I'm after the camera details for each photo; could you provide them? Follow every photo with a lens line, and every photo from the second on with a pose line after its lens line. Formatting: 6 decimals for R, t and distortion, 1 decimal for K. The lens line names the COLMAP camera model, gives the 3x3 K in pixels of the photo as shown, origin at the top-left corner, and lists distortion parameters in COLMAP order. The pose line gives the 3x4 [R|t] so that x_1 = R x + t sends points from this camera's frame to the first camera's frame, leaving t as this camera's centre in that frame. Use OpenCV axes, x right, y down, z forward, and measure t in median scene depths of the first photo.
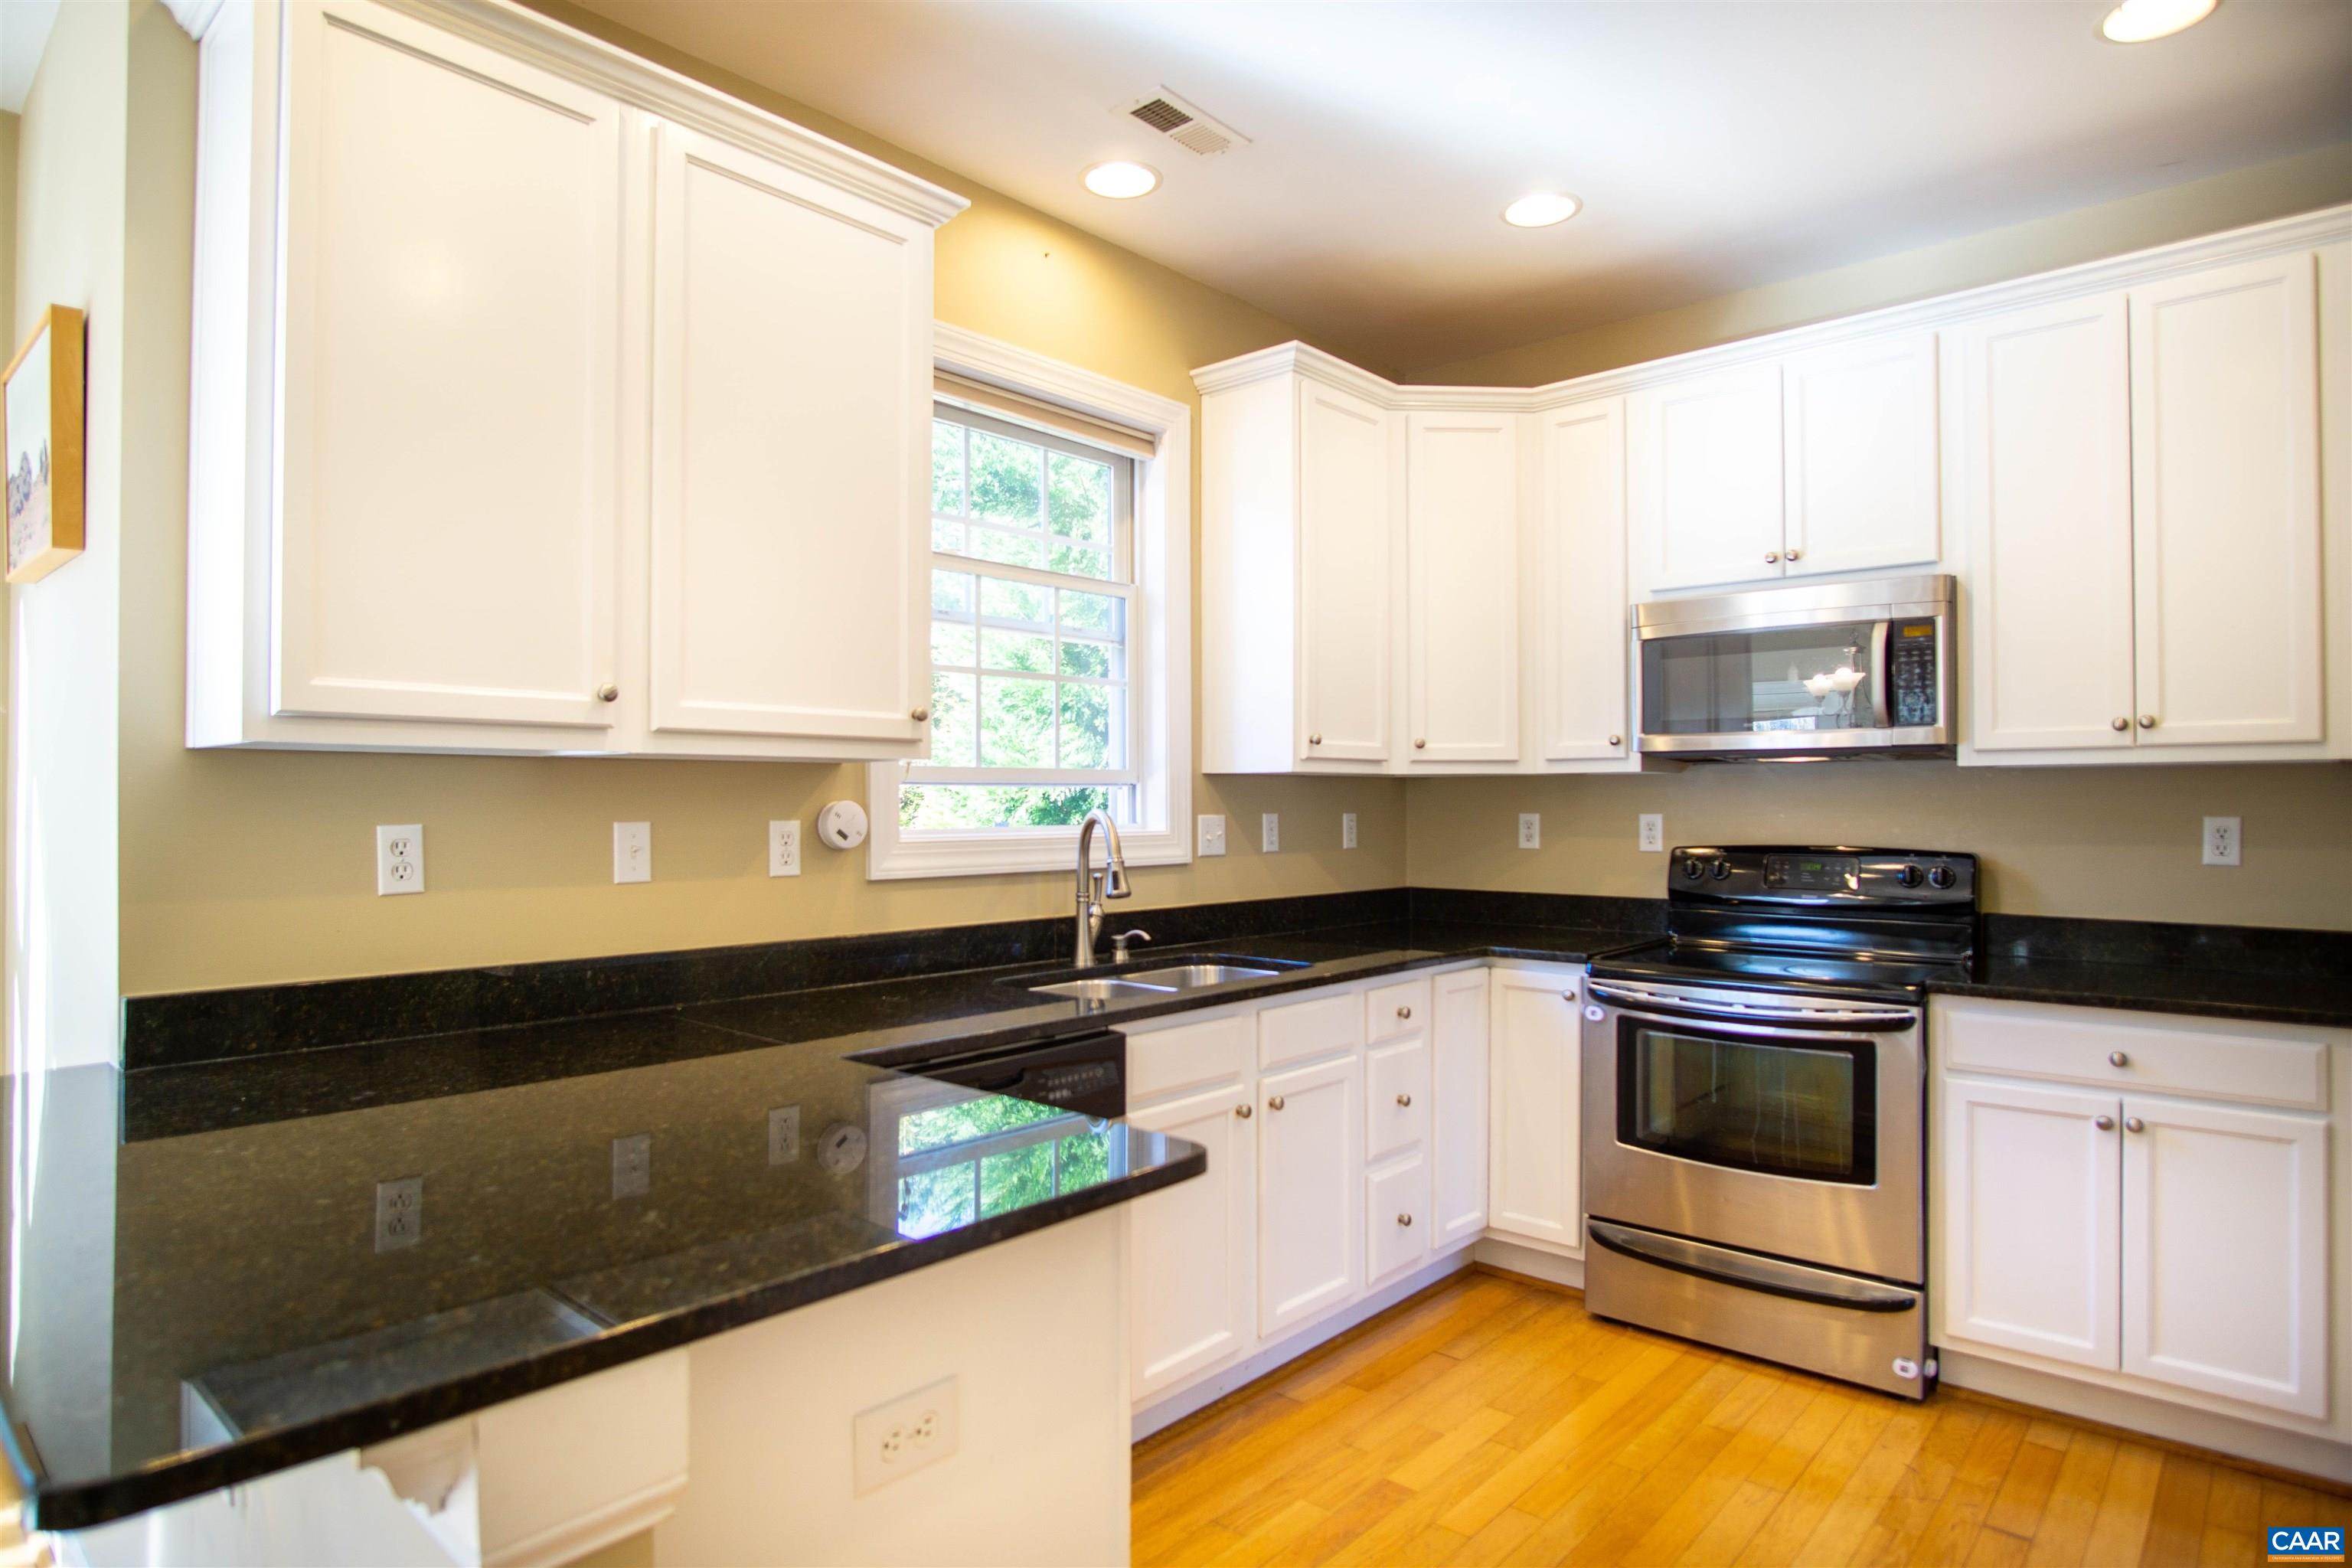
lens RADIAL K [[1282.4, 0, 1154.9], [0, 1282.4, 787.6], [0, 0, 1]] dist [-0.034650, 0.008003]
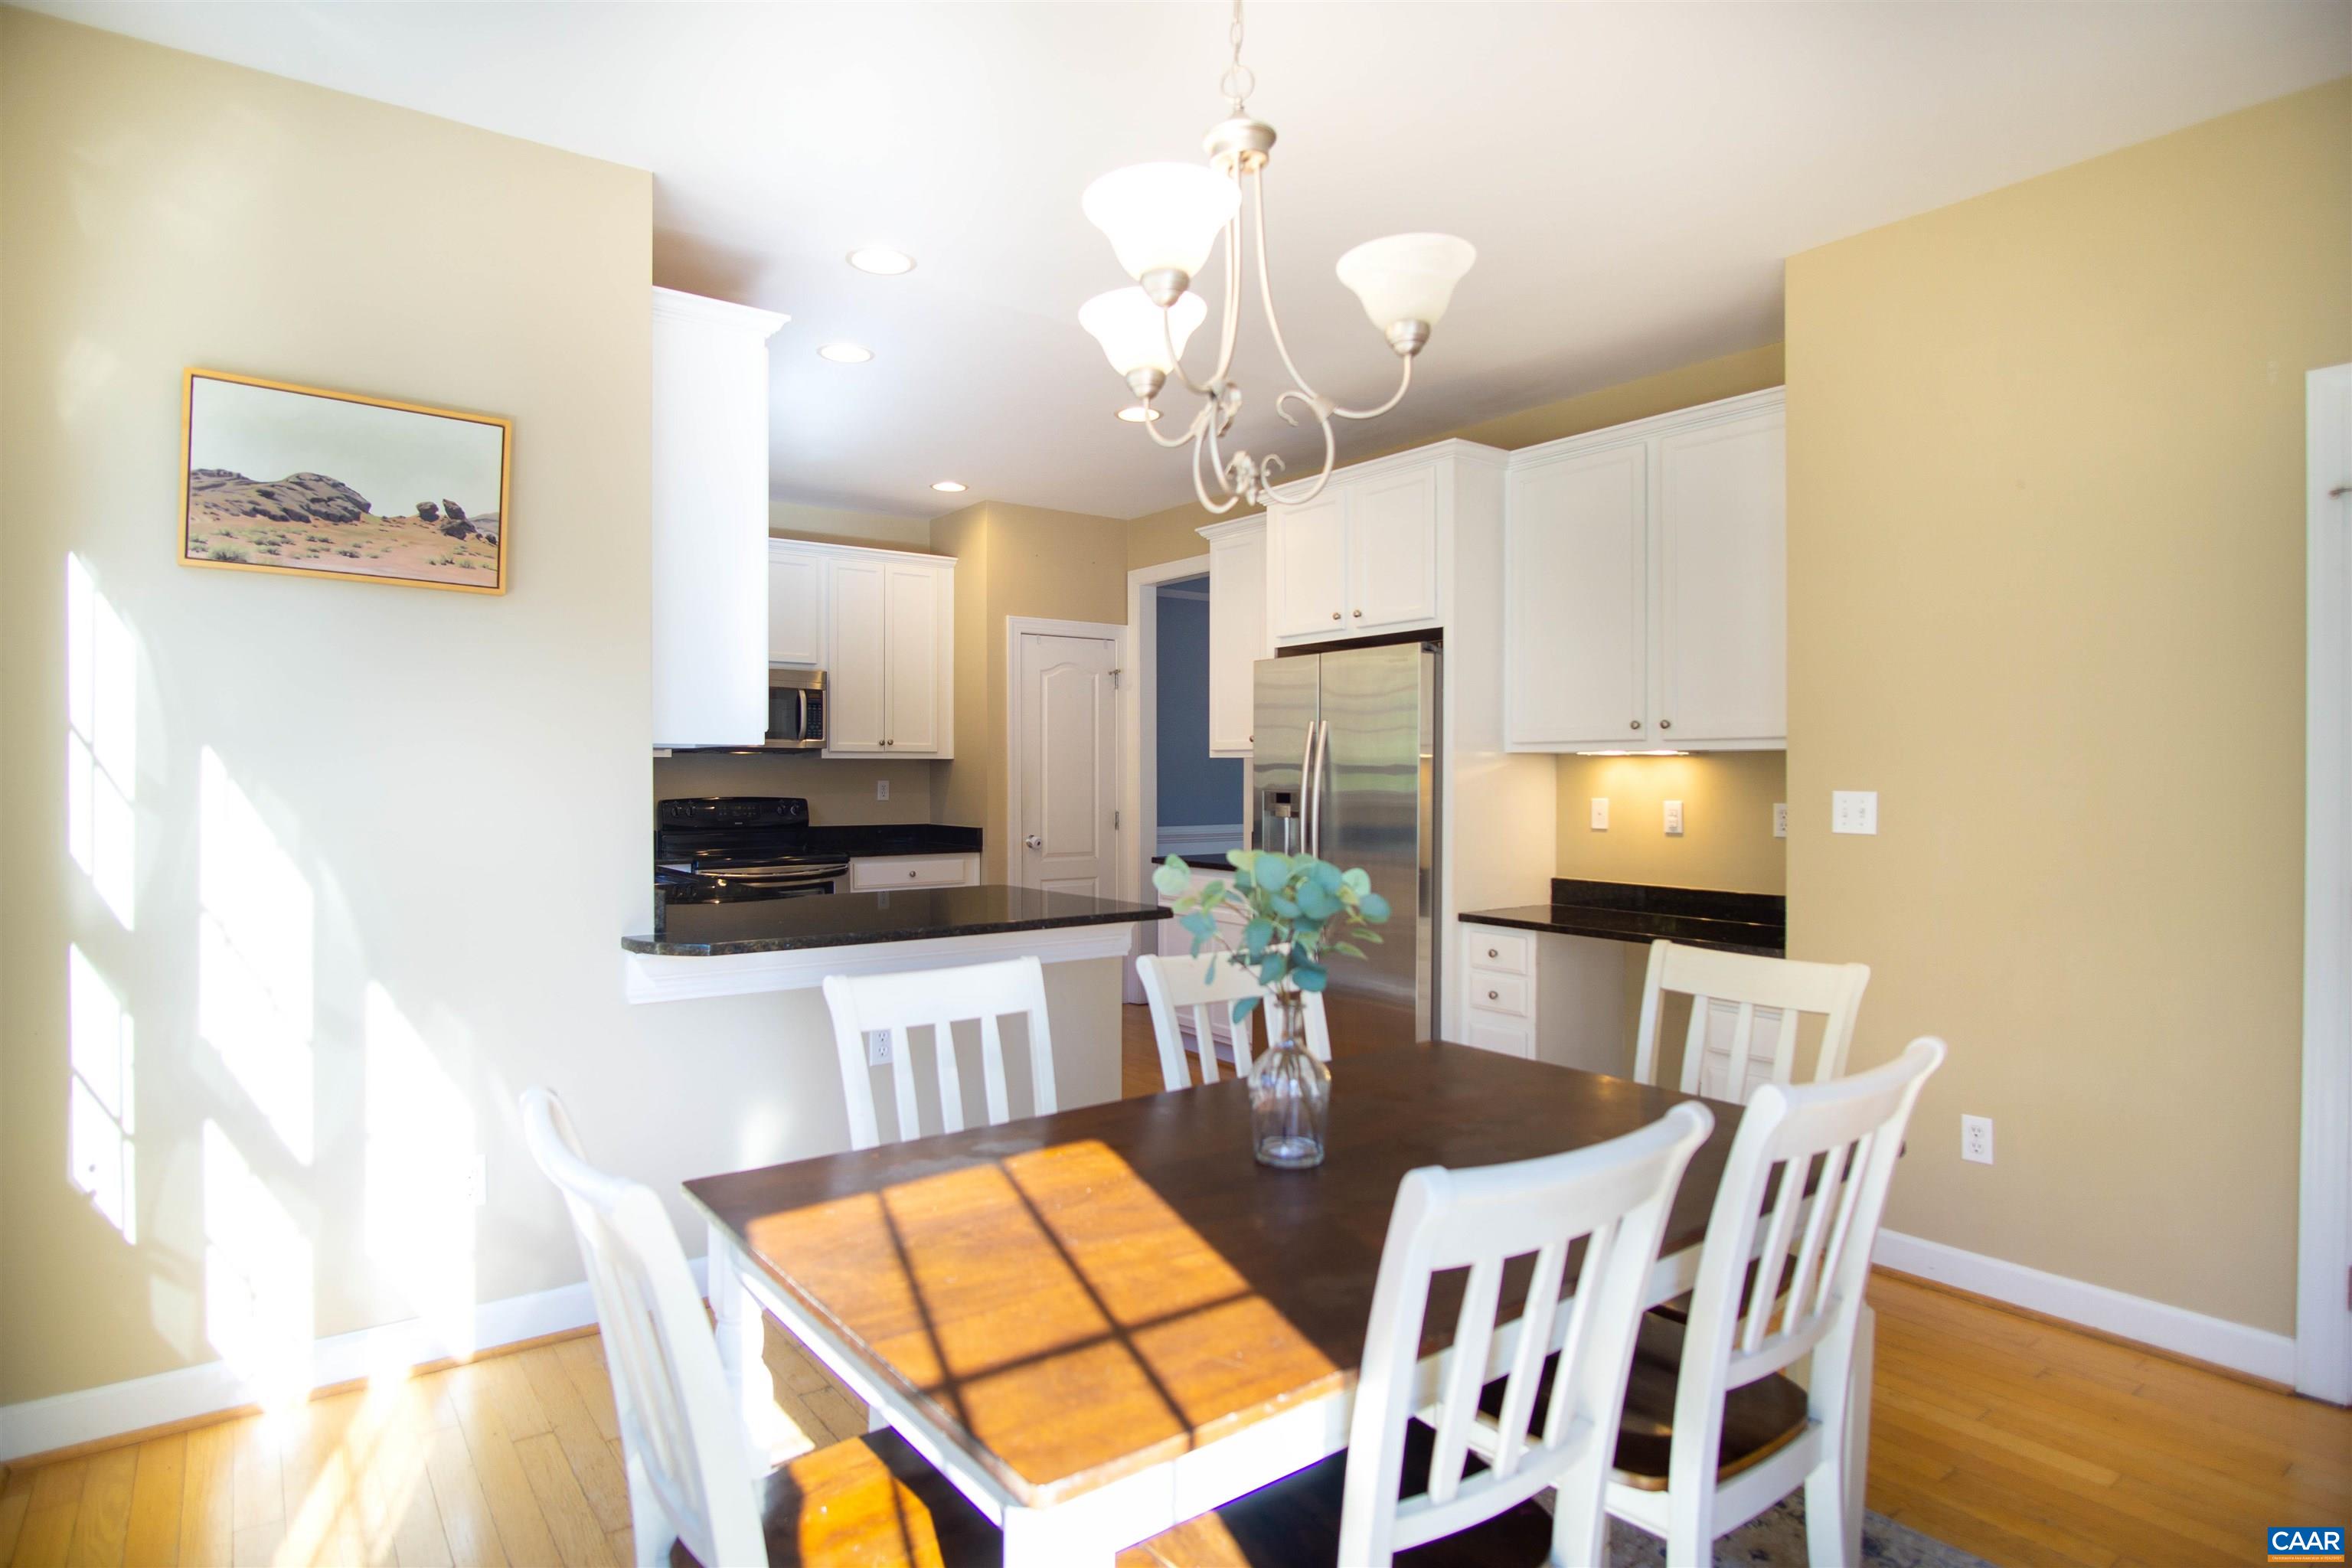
lens RADIAL K [[1268.5, 0, 1153.8], [0, 1268.5, 787.6], [0, 0, 1]] dist [-0.035032, 0.009117]
pose [[0.196040, -0.010923, 0.980535, -1.337581], [-0.012921, 0.999822, 0.013721, -0.003220], [-0.980511, -0.015360, 0.195864, 0.002317]]
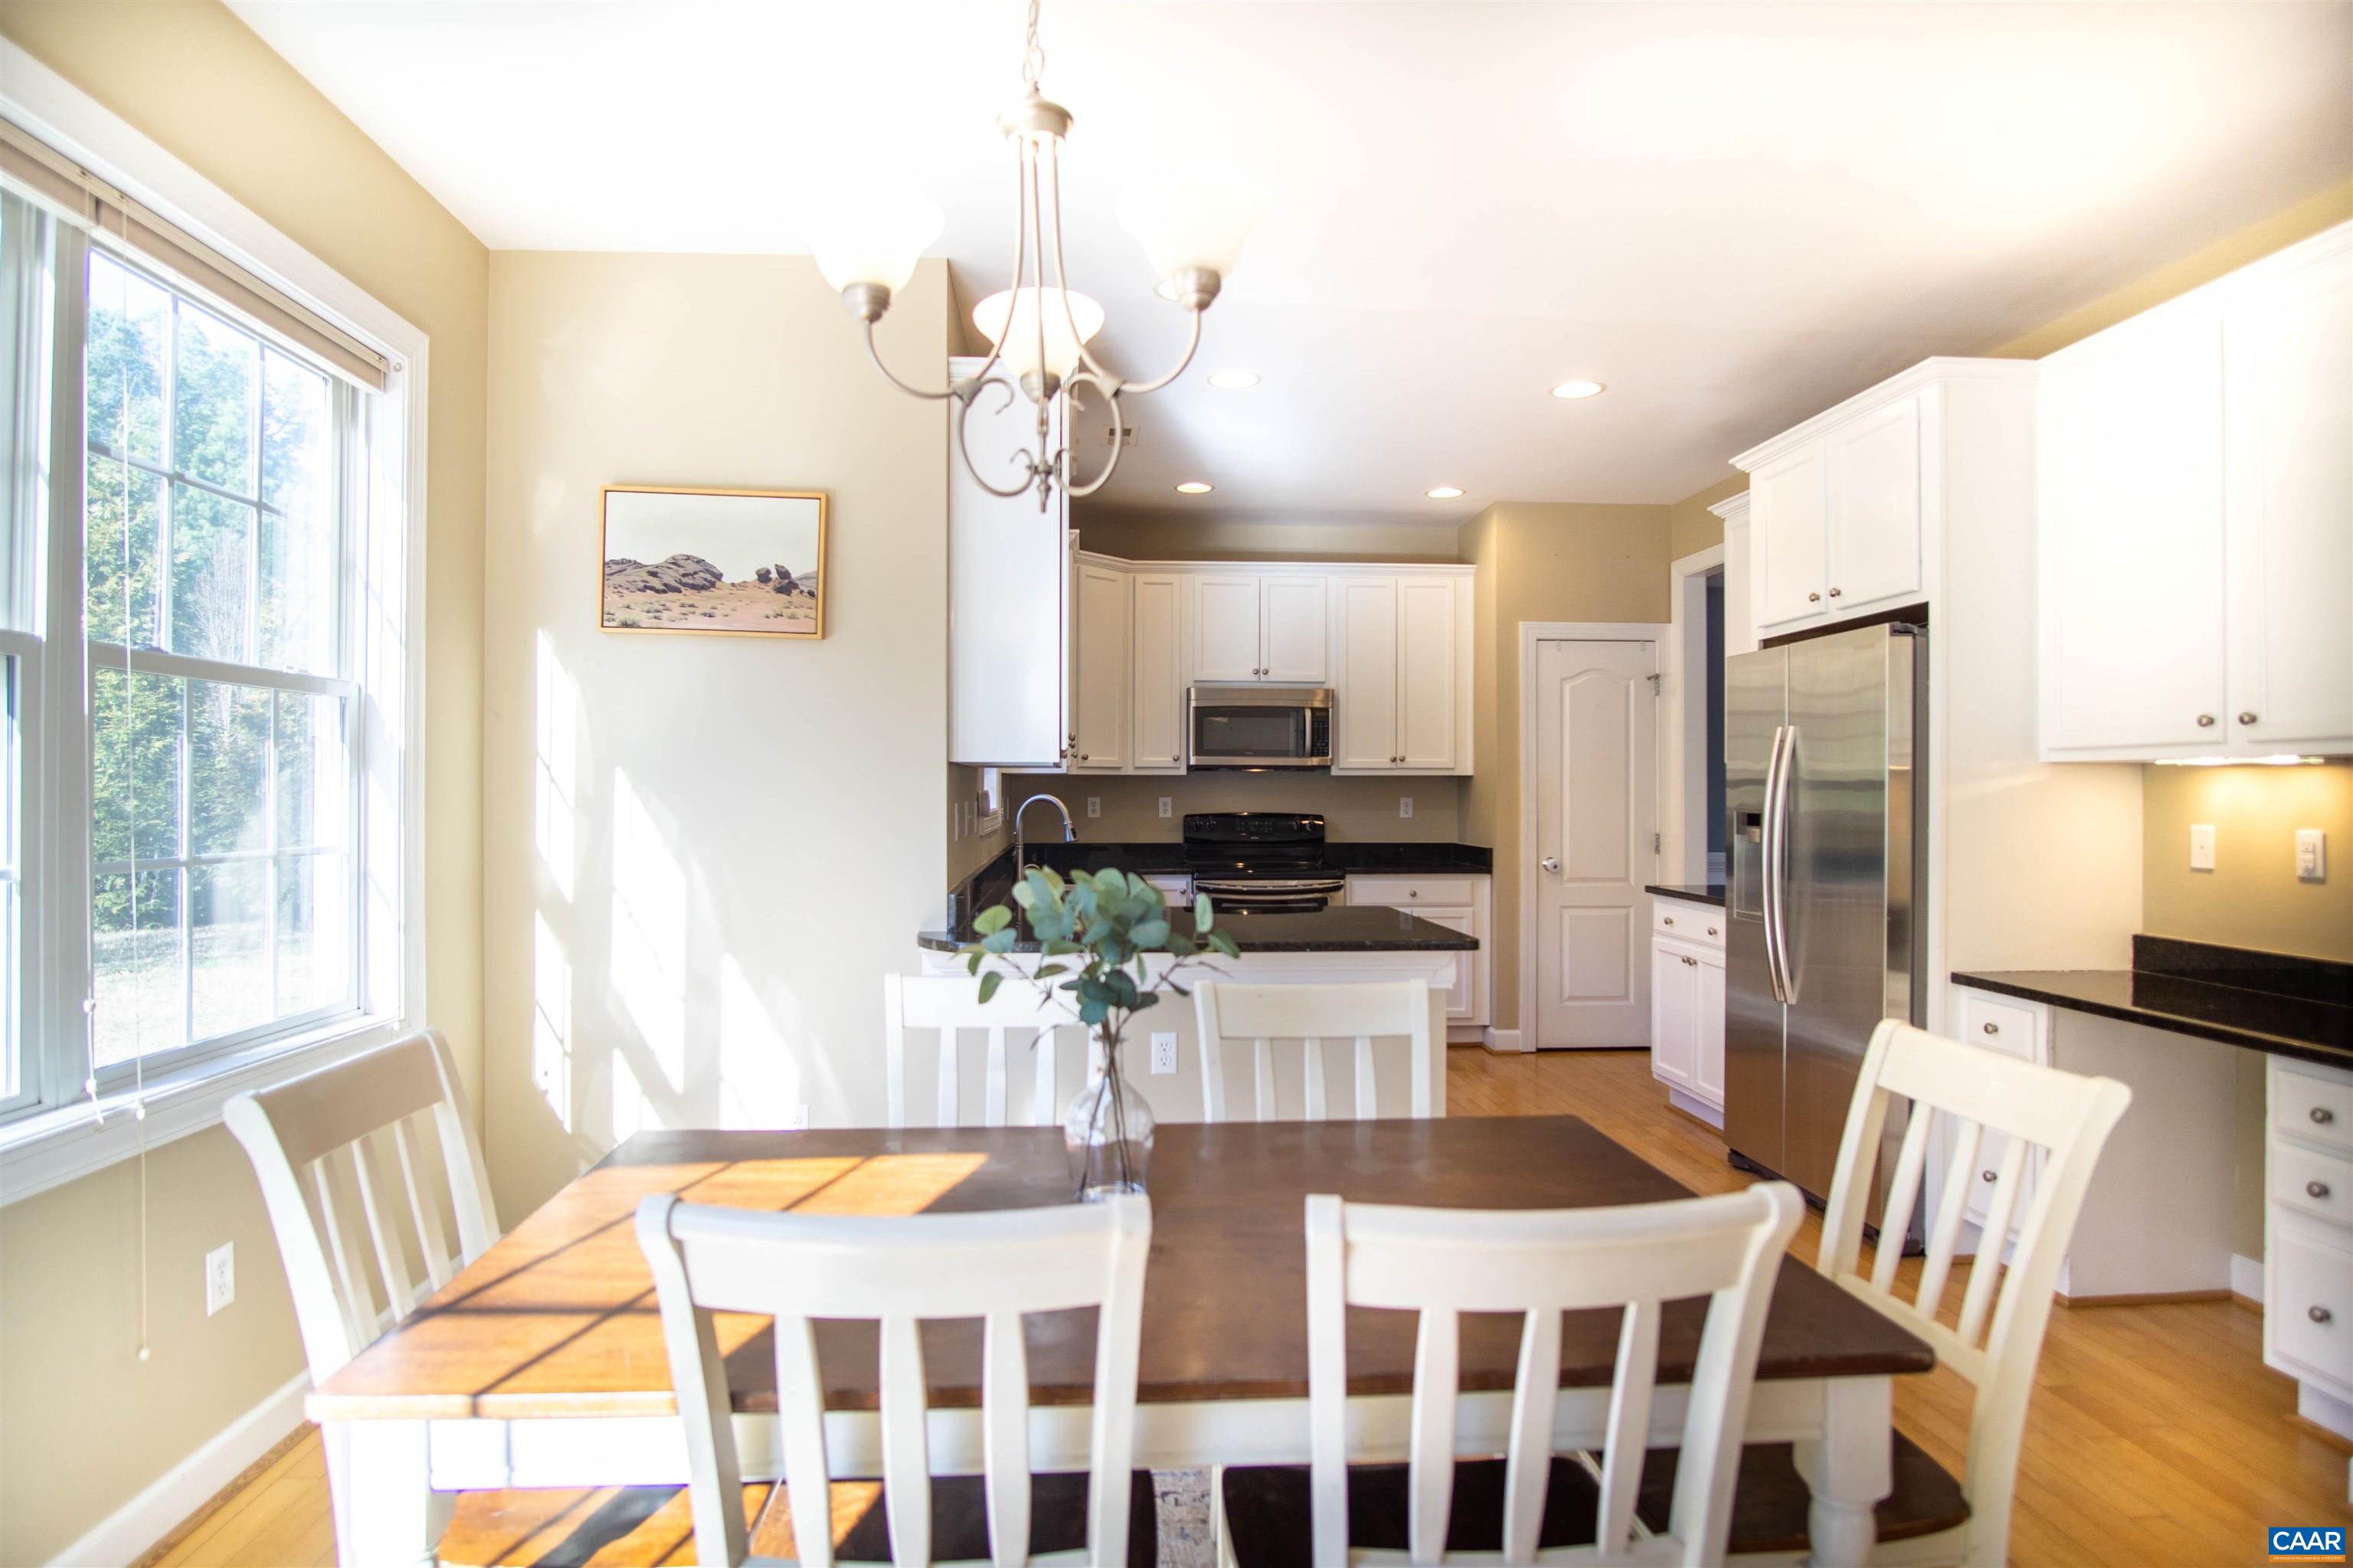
lens RADIAL K [[1283.0, 0, 1155.4], [0, 1283.0, 787.6], [0, 0, 1]] dist [-0.034650, 0.008003]
pose [[0.697133, 0.003380, 0.716934, -1.133994], [-0.011152, 0.999919, 0.006130, -0.005244], [-0.716855, -0.012269, 0.697114, -0.330217]]
